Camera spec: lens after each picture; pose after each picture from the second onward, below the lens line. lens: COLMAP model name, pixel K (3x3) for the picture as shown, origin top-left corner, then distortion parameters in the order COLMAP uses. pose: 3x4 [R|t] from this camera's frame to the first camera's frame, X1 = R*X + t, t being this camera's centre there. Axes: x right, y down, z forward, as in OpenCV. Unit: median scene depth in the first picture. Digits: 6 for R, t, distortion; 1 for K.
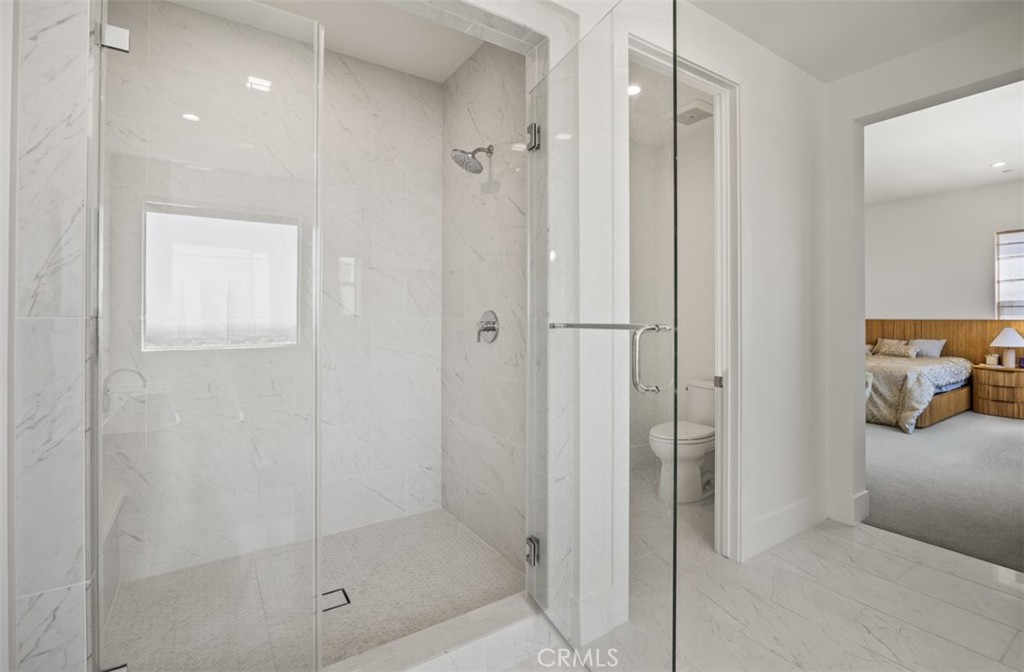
lens RADIAL K [[478.0, 0, 534.9], [0, 478.0, 321.0], [0, 0, 1]] dist [-0.007336, -0.000679]
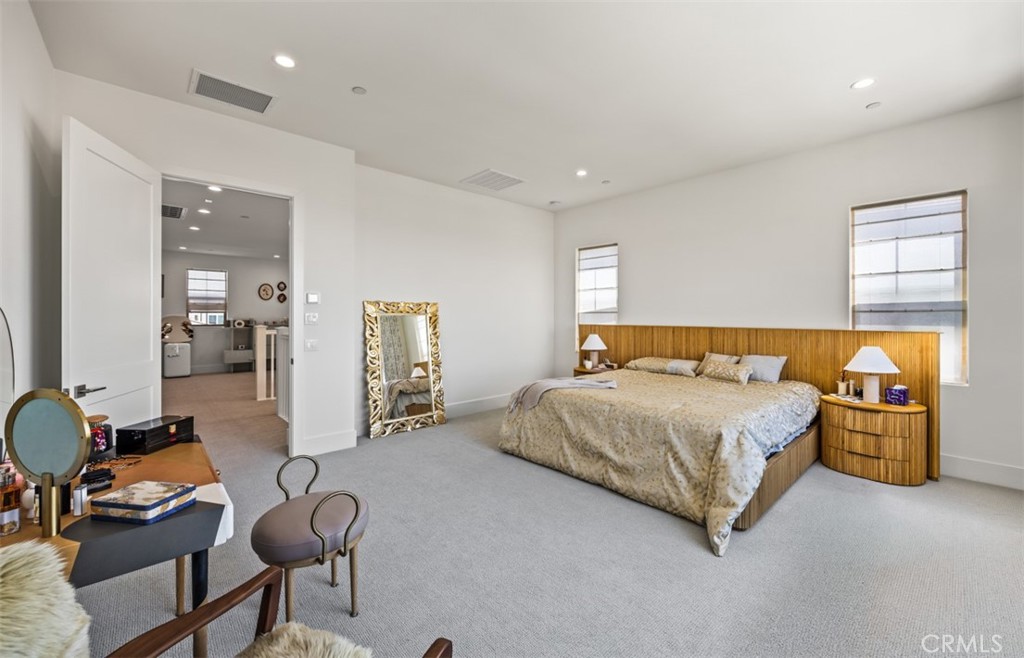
lens RADIAL K [[407.2, 0, 533.4], [0, 407.2, 318.1], [0, 0, 1]] dist [0.003920, 0.000917]
pose [[0.988676, 0.003727, 0.150019, 0.414540], [-0.003508, 0.999992, -0.001728, -0.018248], [-0.150024, 0.001183, 0.988682, 0.470479]]
